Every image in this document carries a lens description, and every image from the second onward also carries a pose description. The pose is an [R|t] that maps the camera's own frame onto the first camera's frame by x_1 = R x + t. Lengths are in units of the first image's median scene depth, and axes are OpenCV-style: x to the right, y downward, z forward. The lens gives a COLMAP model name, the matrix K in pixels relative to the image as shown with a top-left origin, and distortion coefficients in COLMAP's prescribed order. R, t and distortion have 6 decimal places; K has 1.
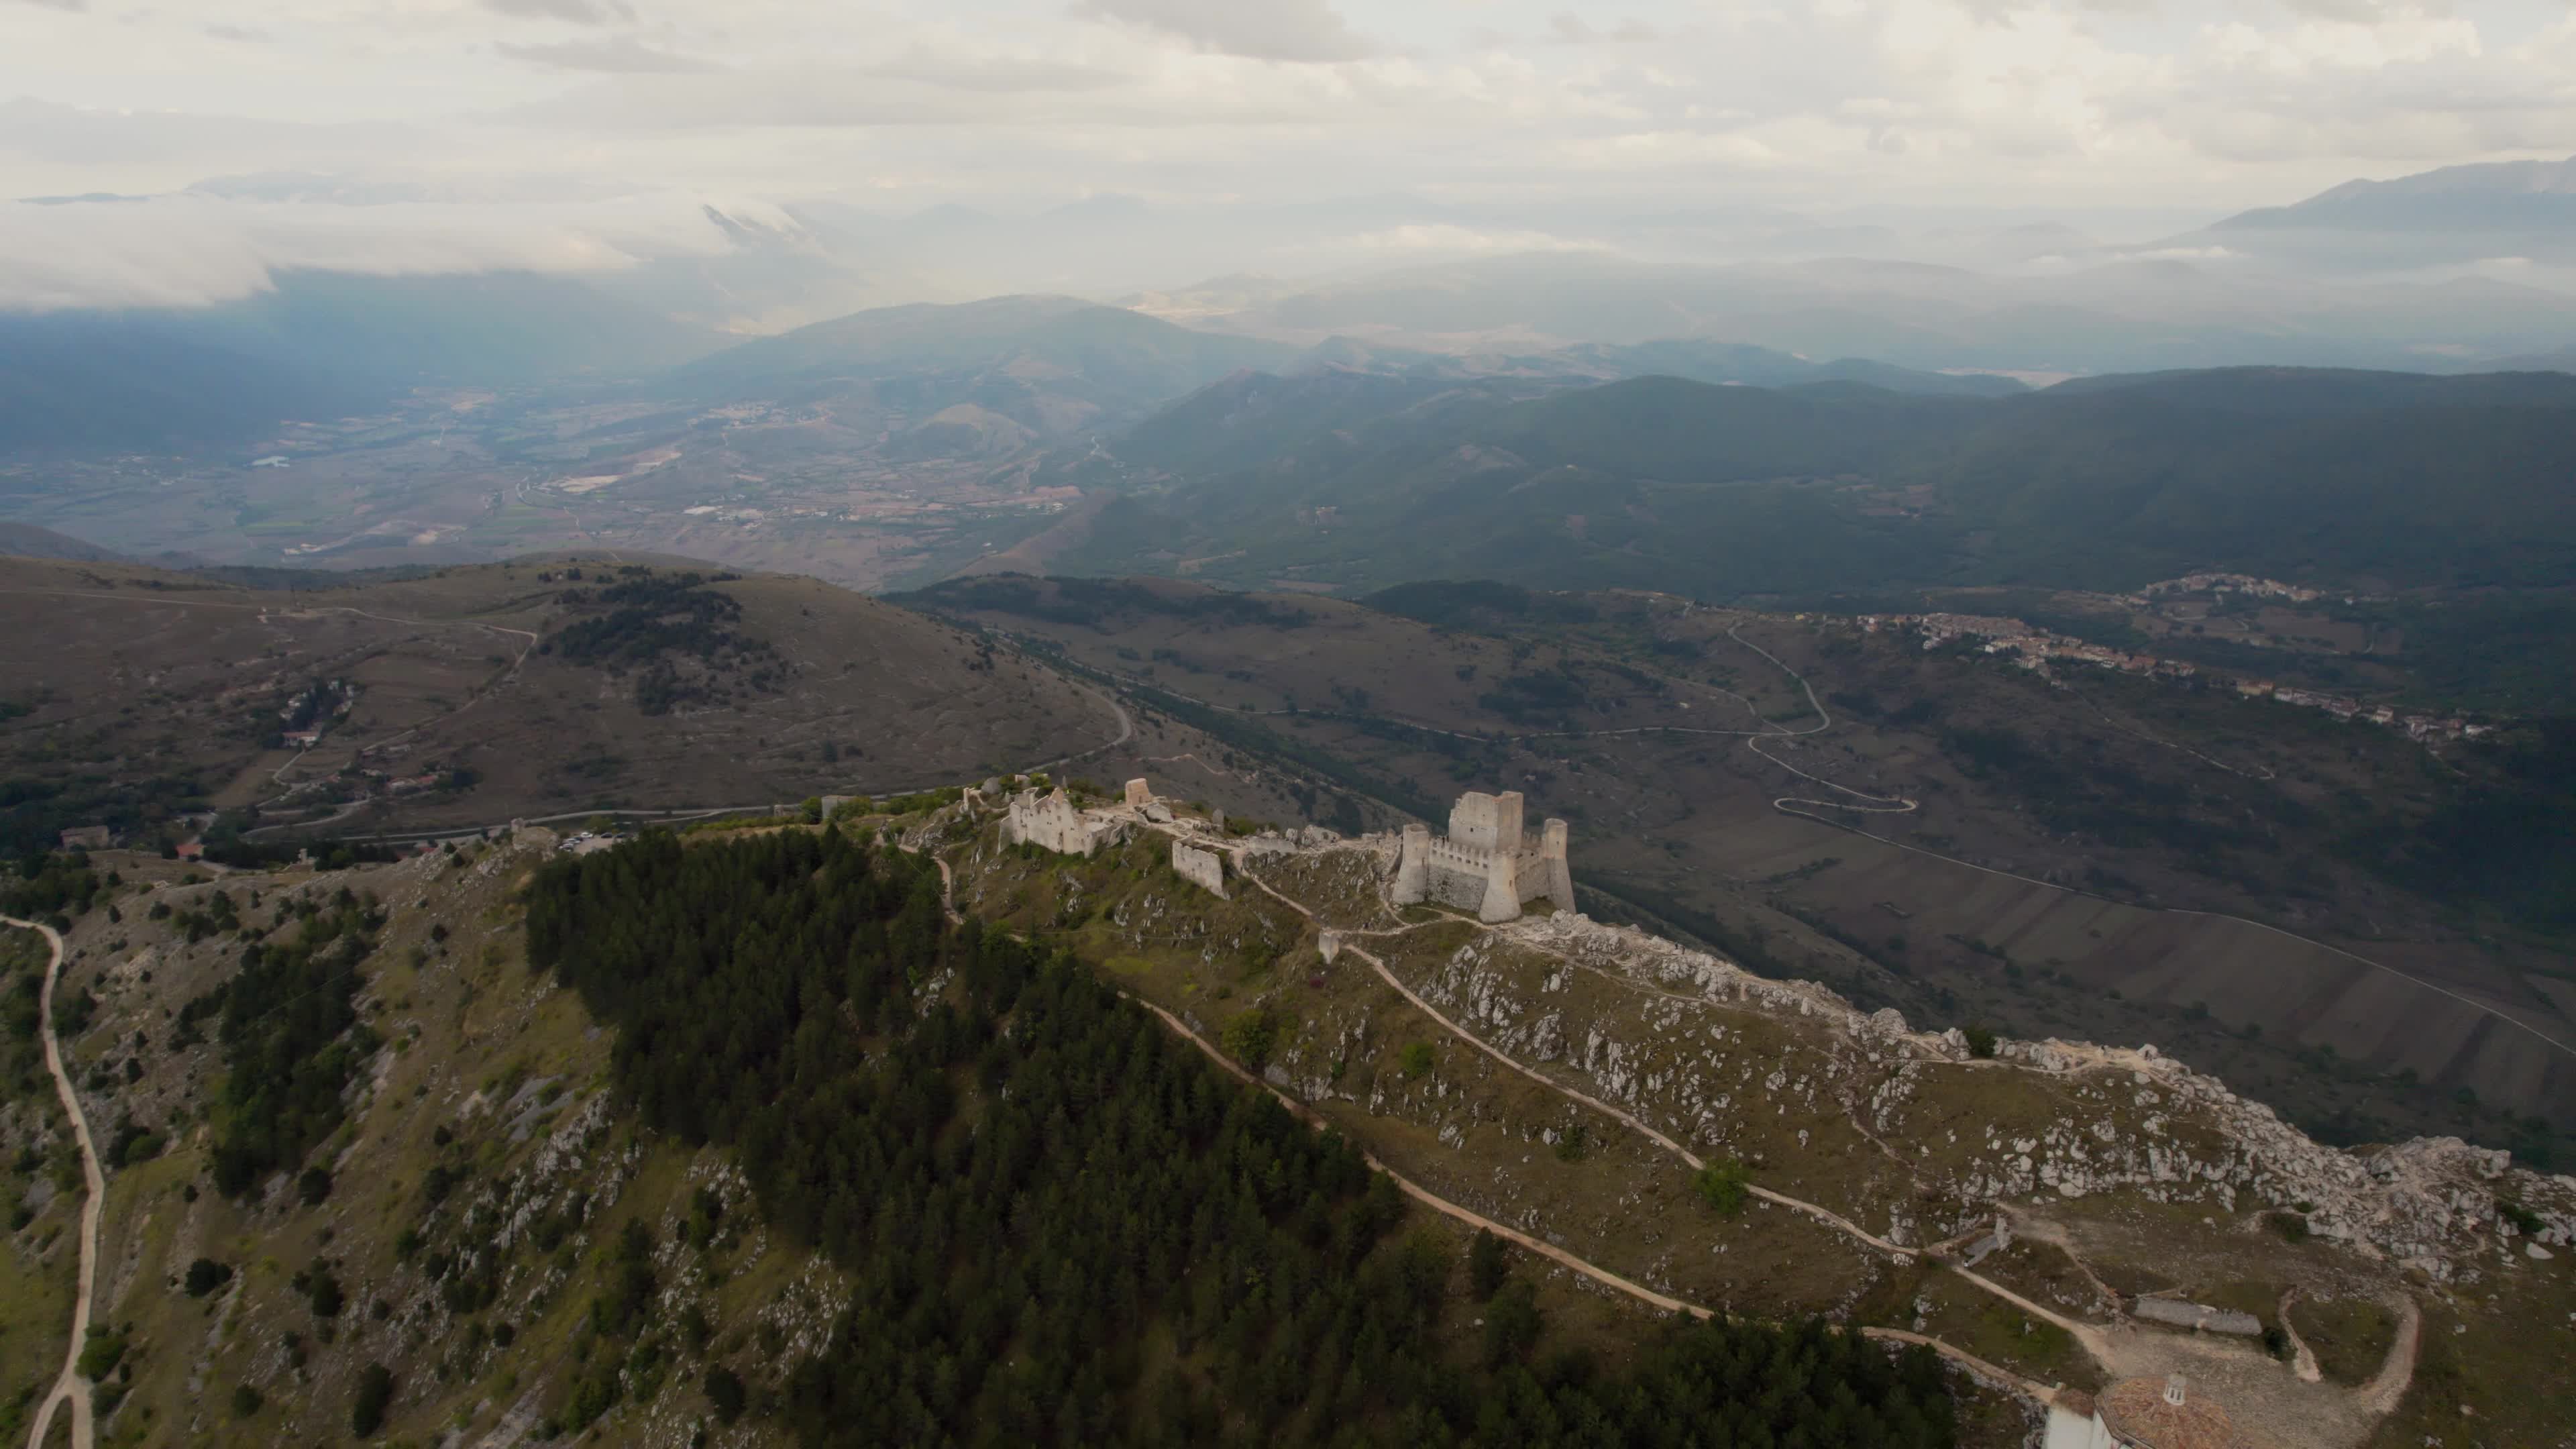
lens RADIAL K [[1667.2, 0, 1277.0], [0, 1667.2, 723.3], [0, 0, 1]] dist [-0.076286, 0.067004]
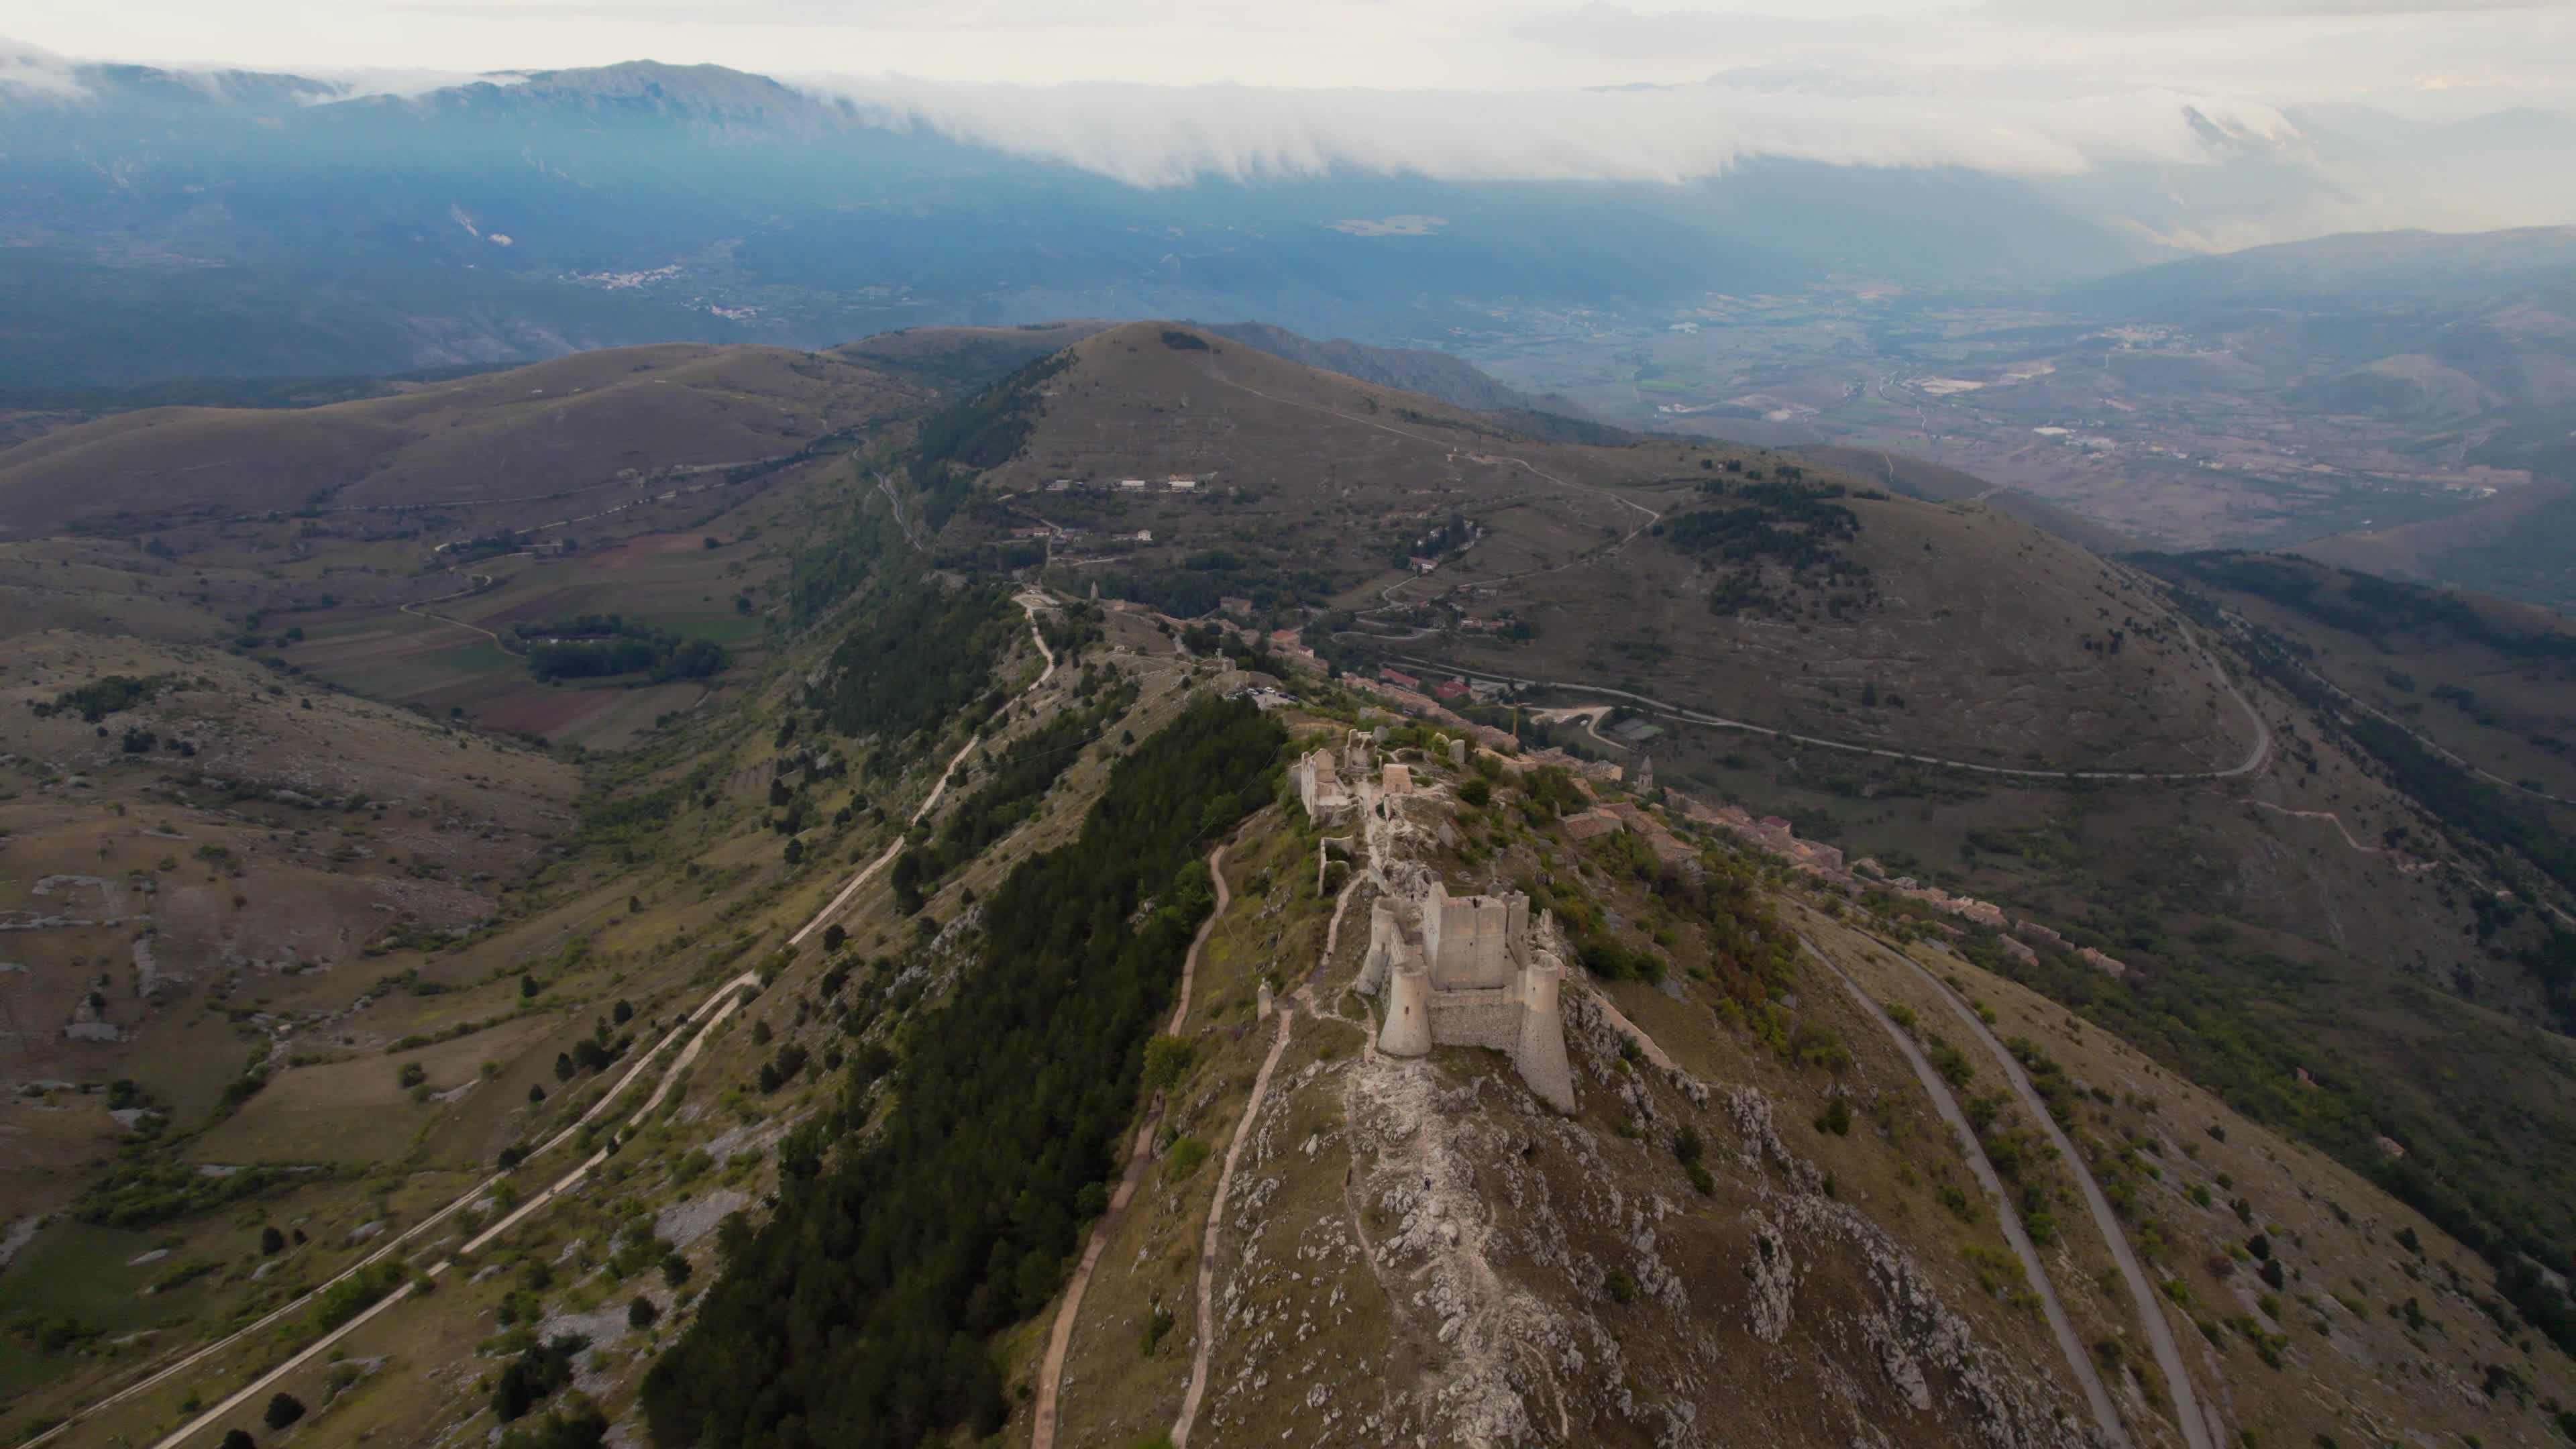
lens RADIAL K [[1667.2, 0, 1286.2], [0, 1667.2, 716.4], [0, 0, 1]] dist [-0.076286, 0.067004]
pose [[0.692579, 0.259529, -0.673038, 0.093274], [-0.223478, 0.964327, 0.141886, -0.020780], [0.685852, 0.052142, 0.725871, 0.064964]]
